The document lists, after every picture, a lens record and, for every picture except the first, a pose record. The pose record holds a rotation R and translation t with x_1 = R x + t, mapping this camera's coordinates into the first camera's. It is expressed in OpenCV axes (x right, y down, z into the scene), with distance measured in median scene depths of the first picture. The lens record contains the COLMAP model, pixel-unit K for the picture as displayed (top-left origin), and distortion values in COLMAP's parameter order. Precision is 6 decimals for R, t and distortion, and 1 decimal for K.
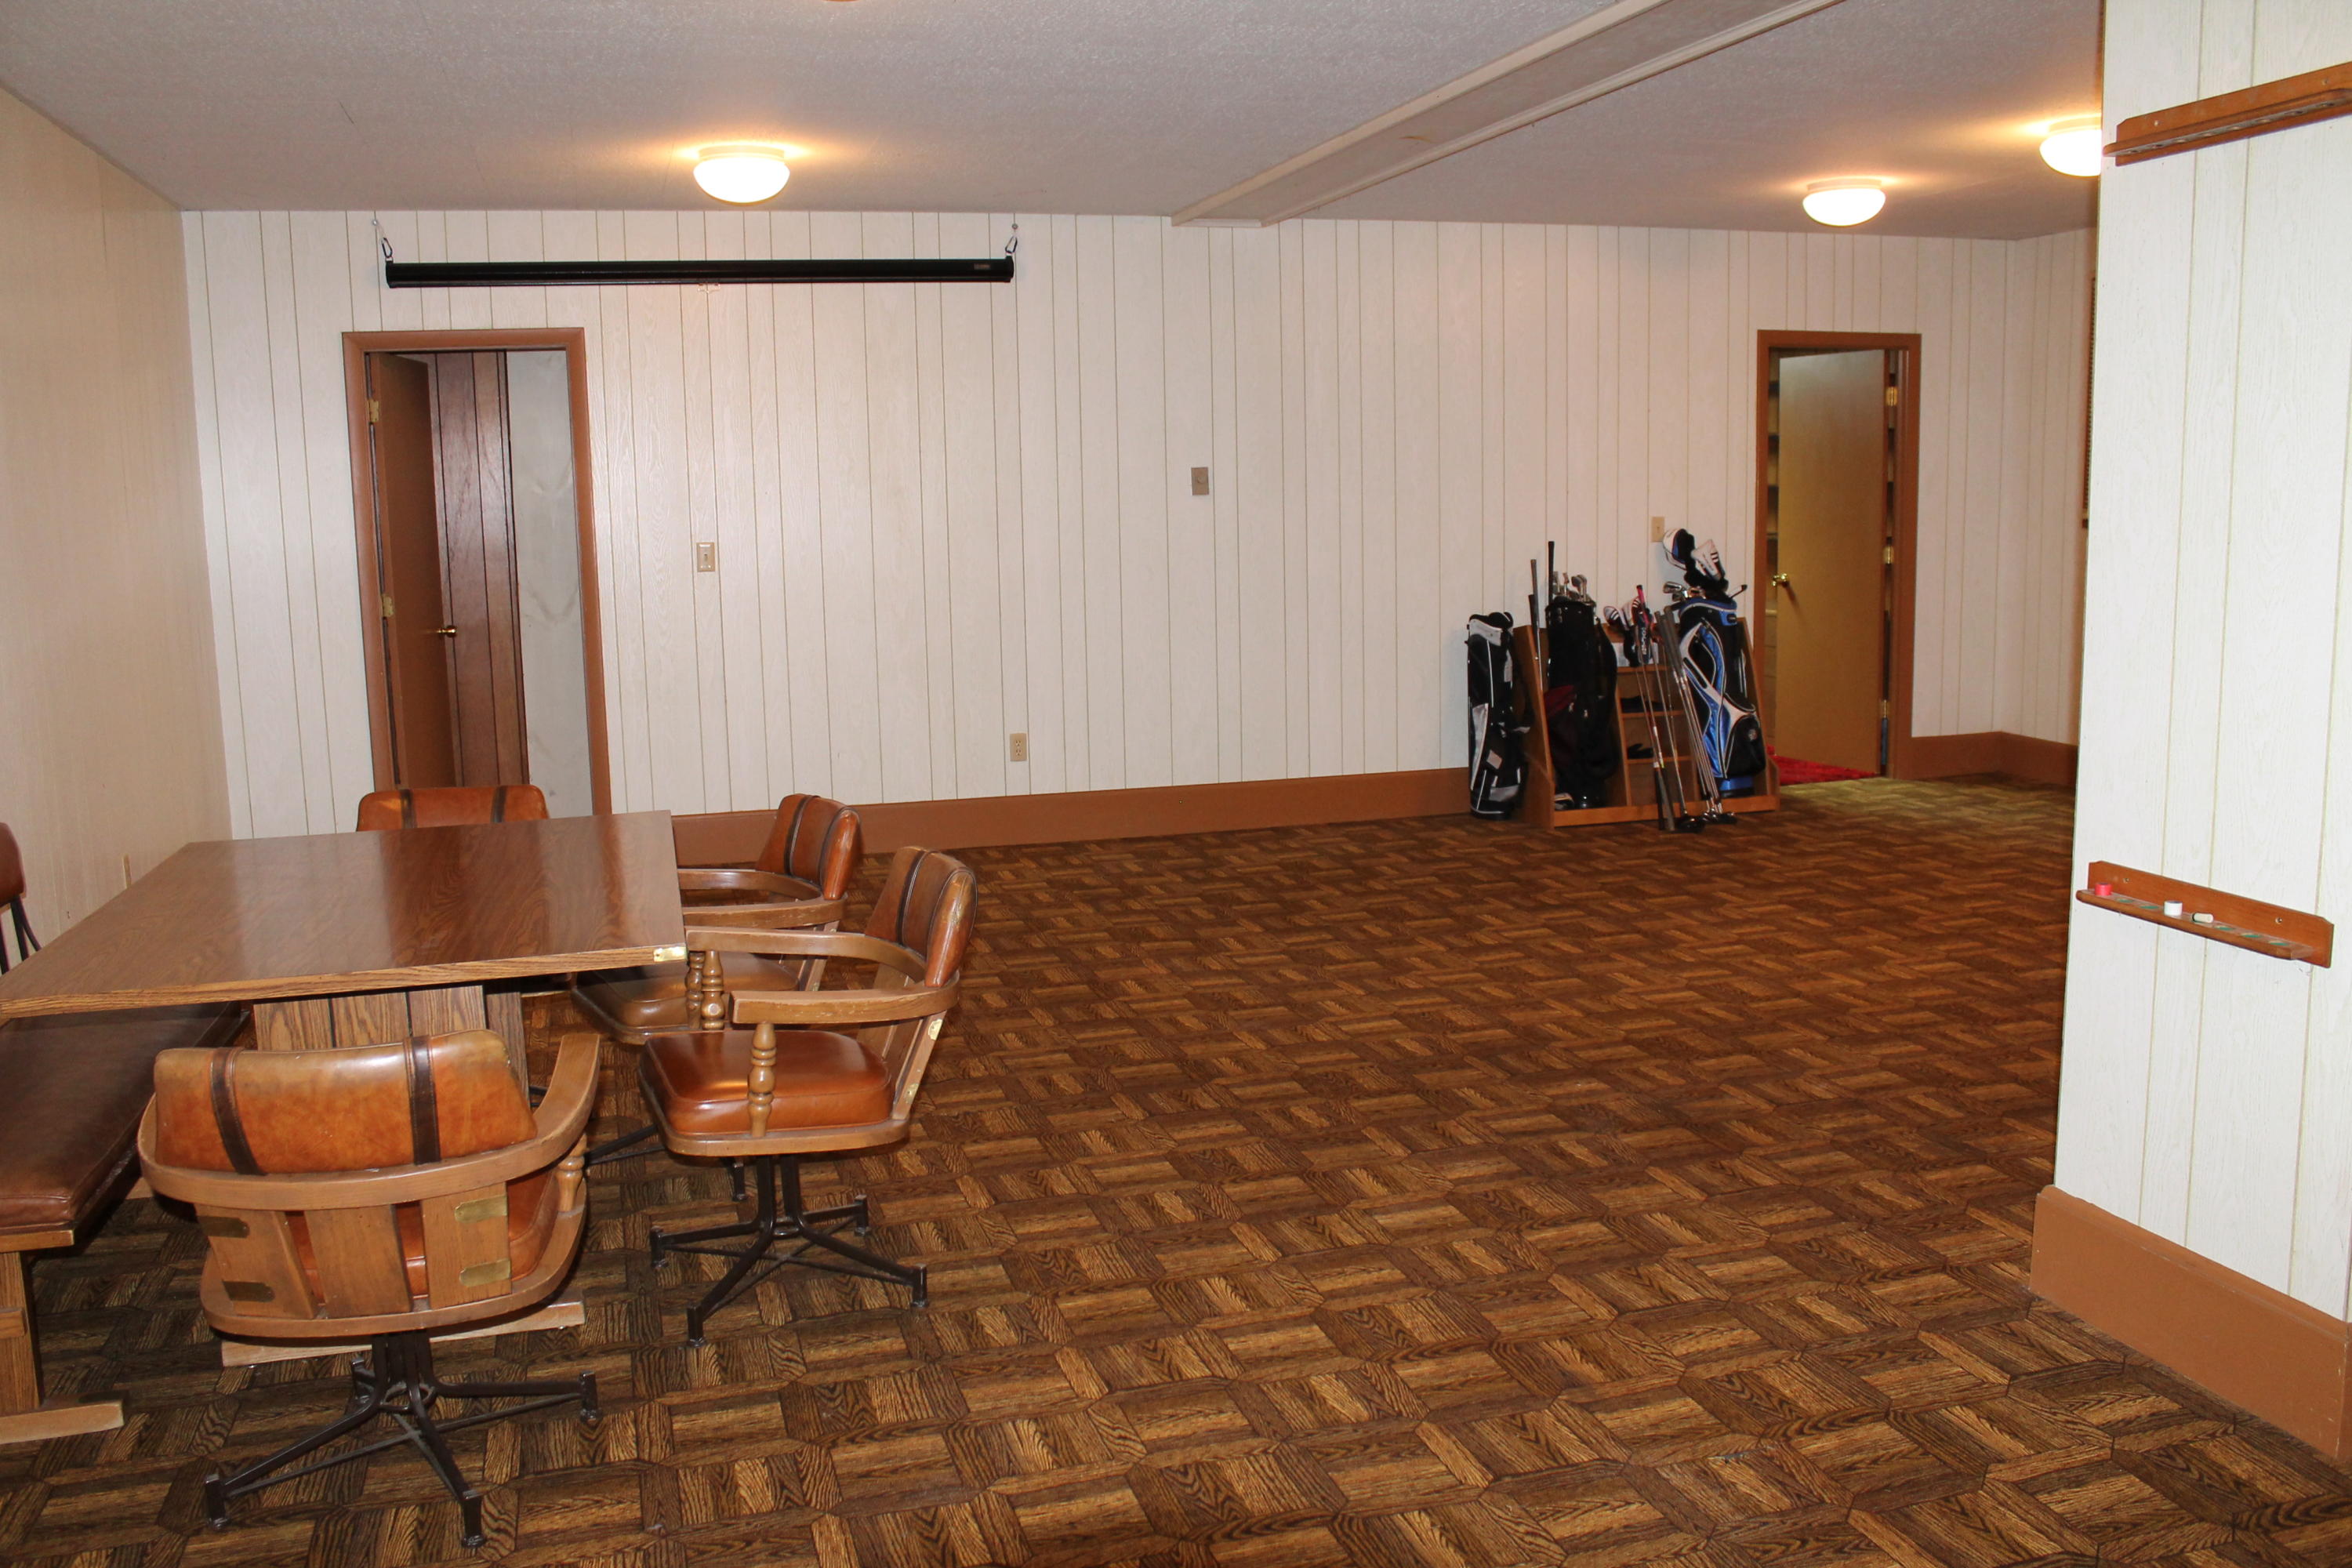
lens RADIAL K [[1988.9, 0, 1175.2], [0, 1988.9, 784.6], [0, 0, 1]] dist [-0.077219, 0.002041]
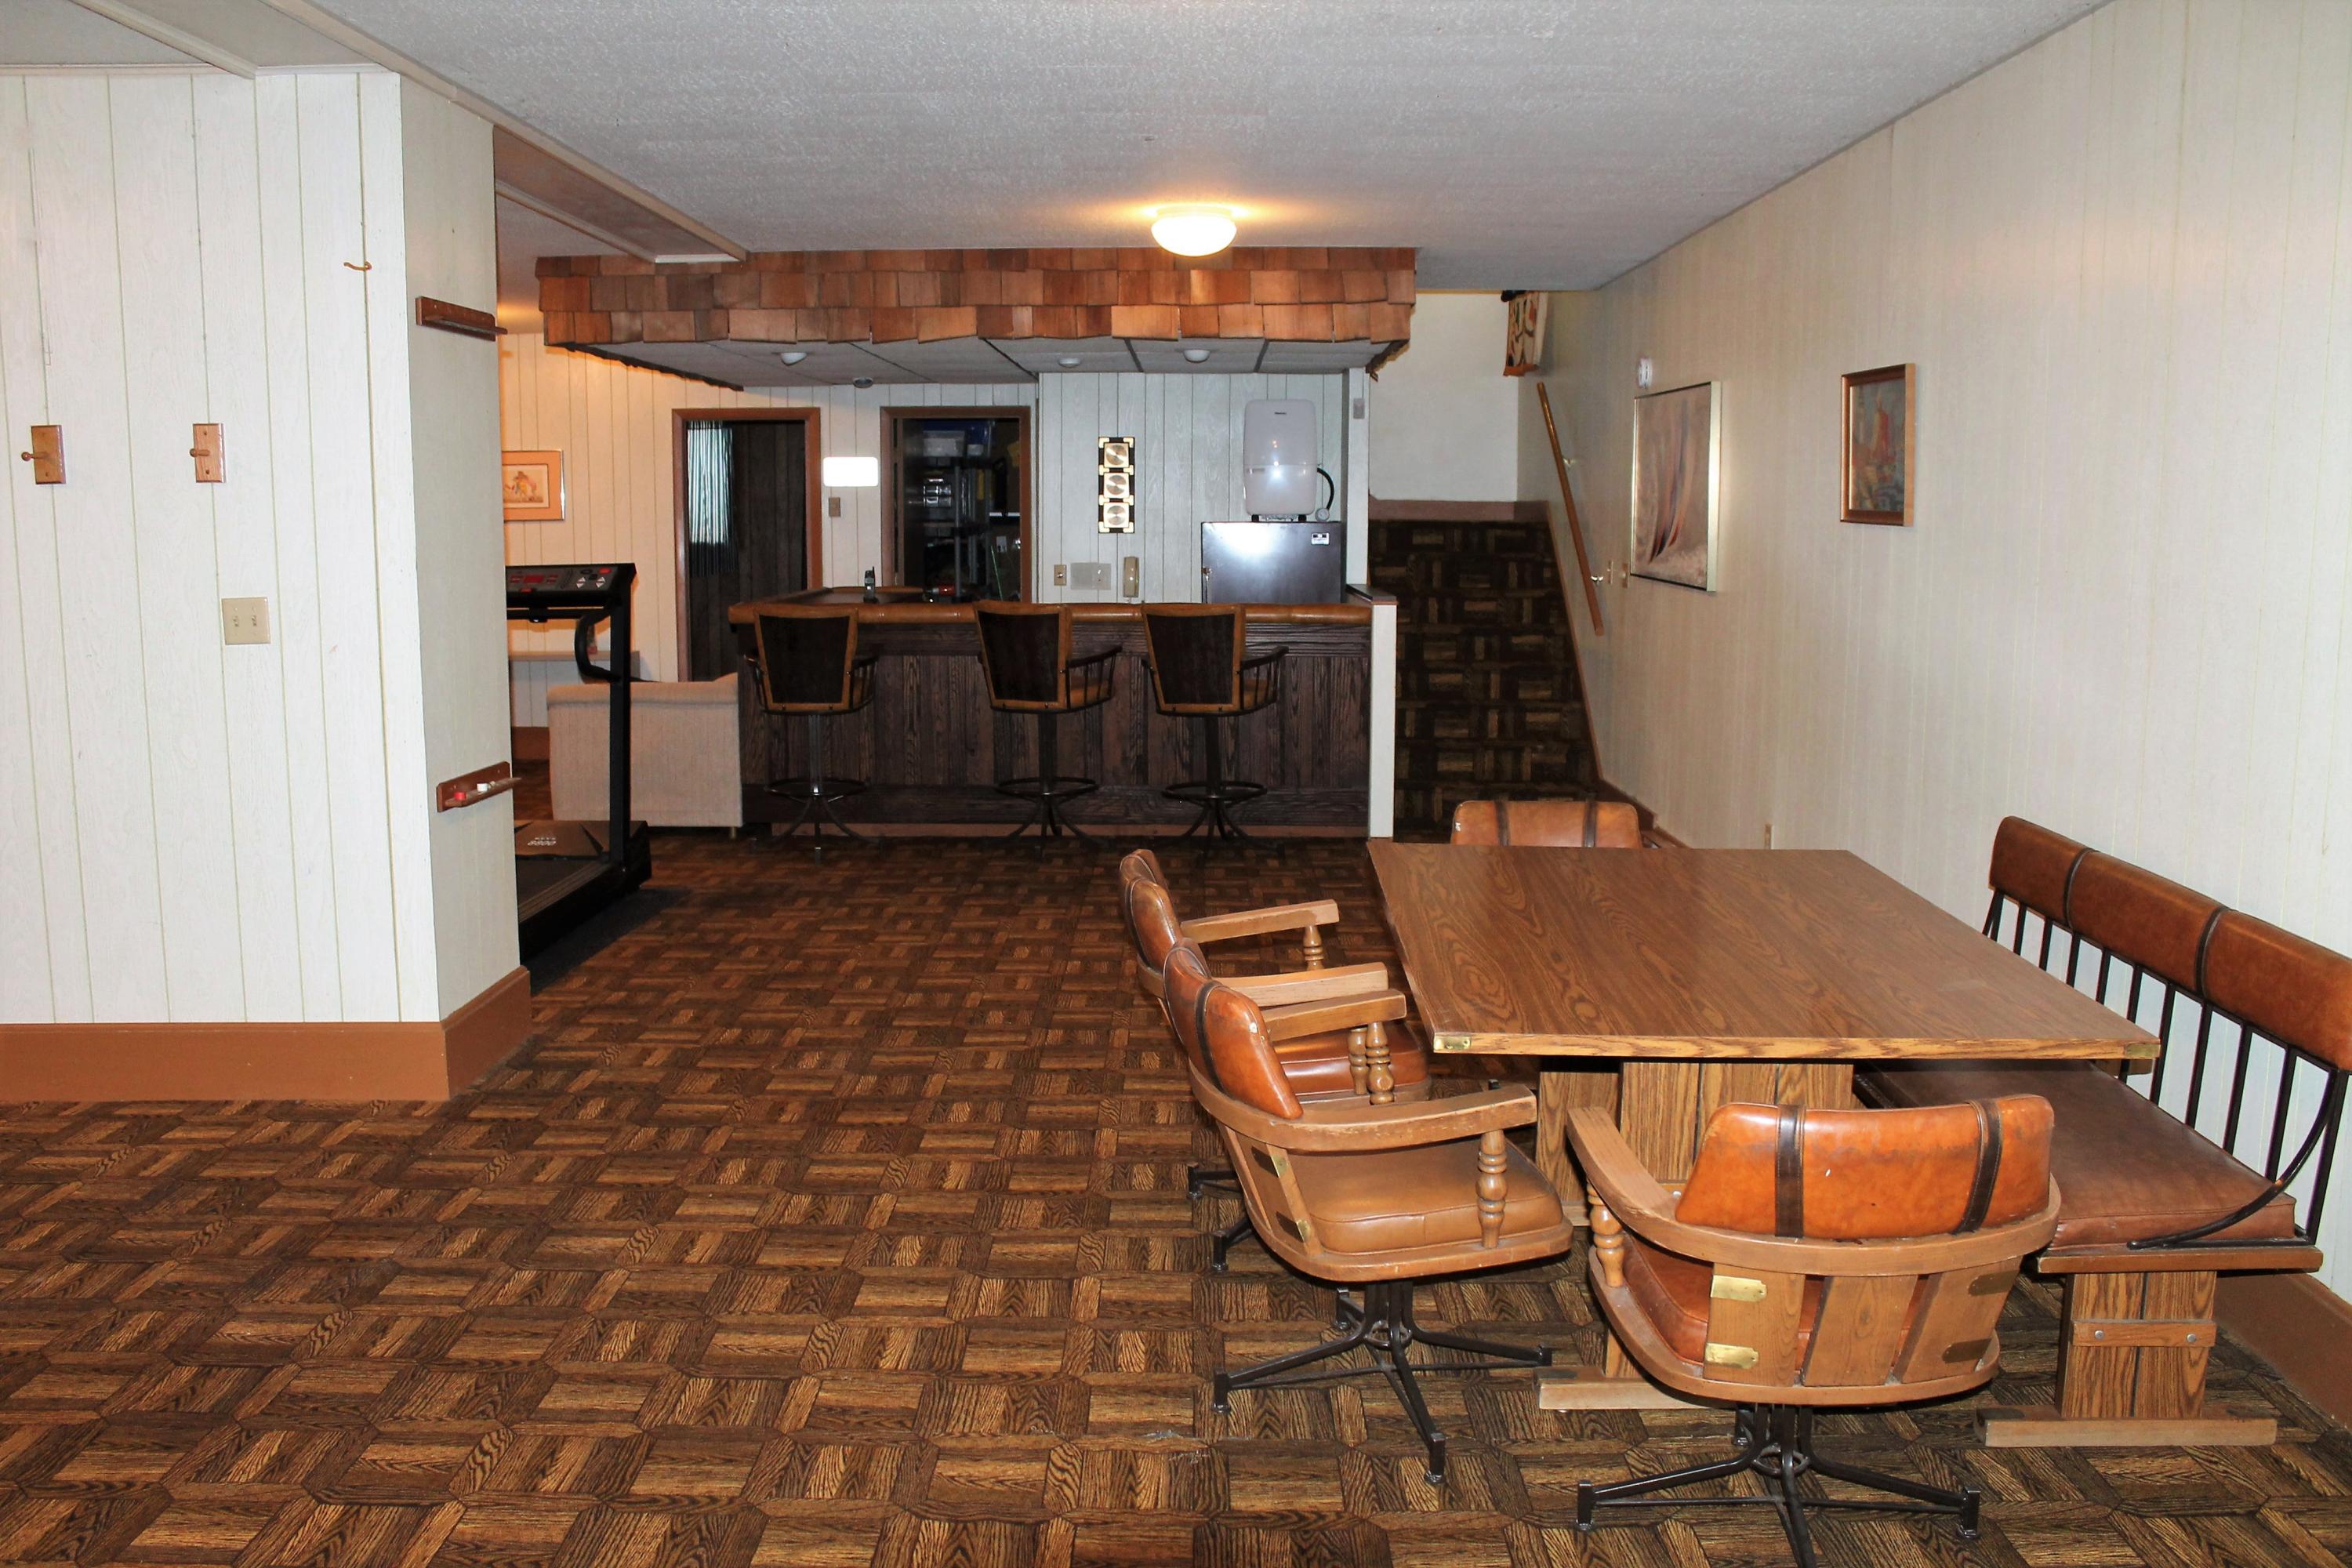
lens RADIAL K [[1988.9, 0, 1174.1], [0, 1988.9, 784.5], [0, 0, 1]] dist [-0.077219, 0.002041]
pose [[-0.955546, -0.018272, 0.294274, -0.401941], [0.065757, 0.959732, 0.273112, -0.264112], [-0.287415, 0.280322, -0.915867, 1.749997]]
